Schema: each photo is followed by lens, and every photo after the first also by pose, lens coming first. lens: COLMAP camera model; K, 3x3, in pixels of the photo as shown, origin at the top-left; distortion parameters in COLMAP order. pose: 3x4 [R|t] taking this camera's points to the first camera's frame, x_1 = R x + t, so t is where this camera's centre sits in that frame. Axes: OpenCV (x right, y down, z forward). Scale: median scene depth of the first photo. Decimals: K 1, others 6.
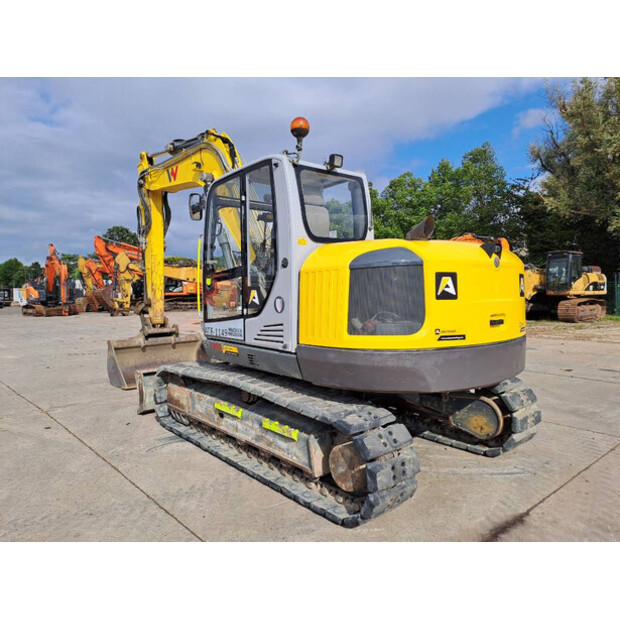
lens RADIAL K [[460.2, 0, 302.2], [0, 460.2, 301.9], [0, 0, 1]] dist [0.075768, -0.005558]
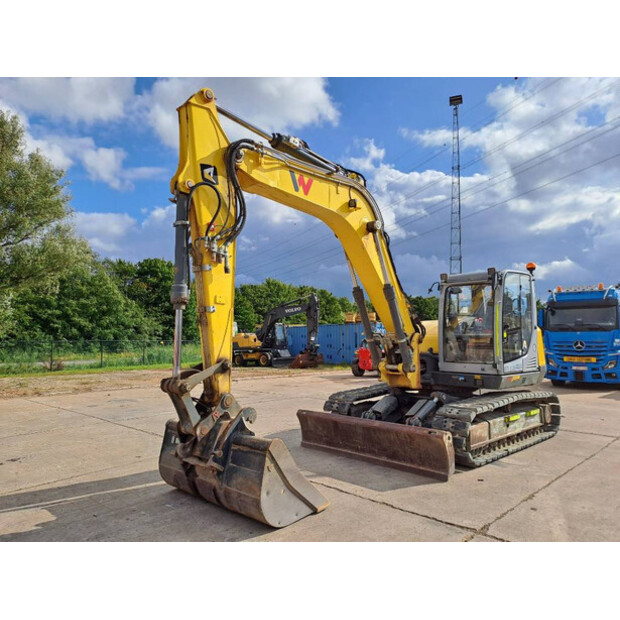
lens RADIAL K [[458.9, 0, 301.9], [0, 458.9, 311.6], [0, 0, 1]] dist [0.088019, -0.102029]
pose [[-0.087502, 0.069508, 0.993736, -1.842172], [0.035337, 0.997151, -0.066635, -0.048566], [-0.995537, 0.029285, -0.089709, 2.015717]]
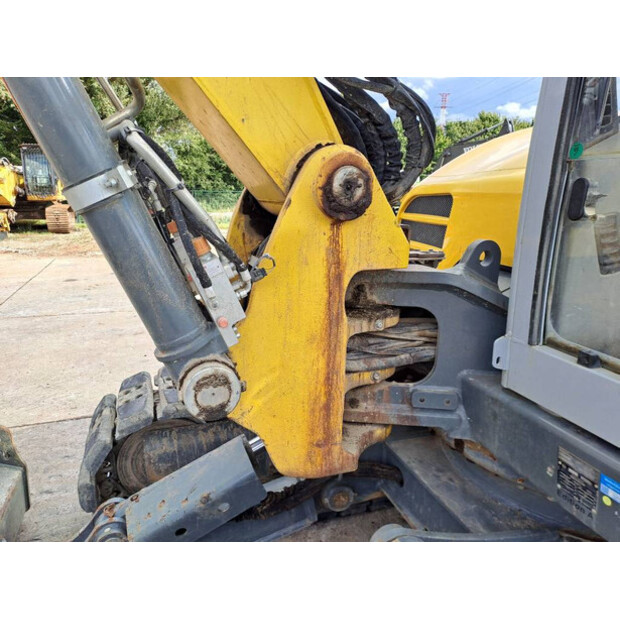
lens RADIAL K [[458.9, 0, 301.9], [0, 458.9, 311.6], [0, 0, 1]] dist [0.088019, -0.102029]
pose [[0.369376, -0.220033, 0.902855, -0.390480], [0.014973, 0.972847, 0.230965, -0.039163], [-0.929160, -0.071794, 0.362641, 1.337578]]
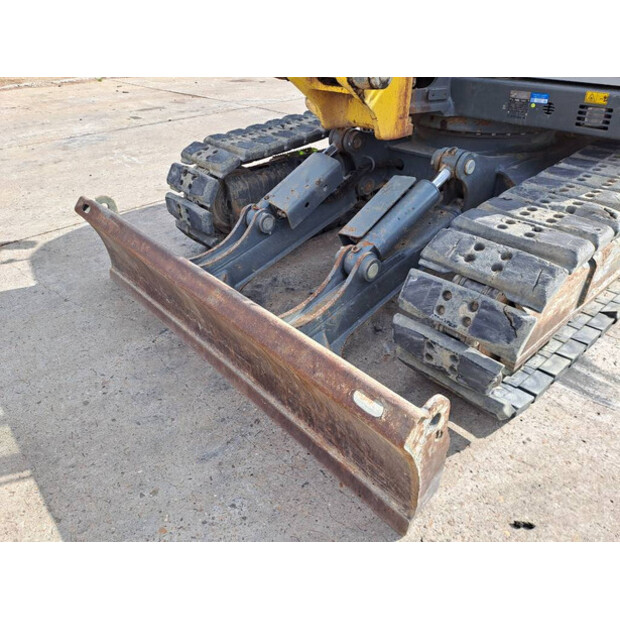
lens RADIAL K [[458.9, 0, 301.9], [0, 458.9, 311.6], [0, 0, 1]] dist [0.088019, -0.102029]
pose [[-0.028061, -0.545223, 0.837821, -0.745524], [0.062855, 0.835530, 0.545838, -0.005750], [-0.997628, 0.067978, 0.010824, 1.564841]]
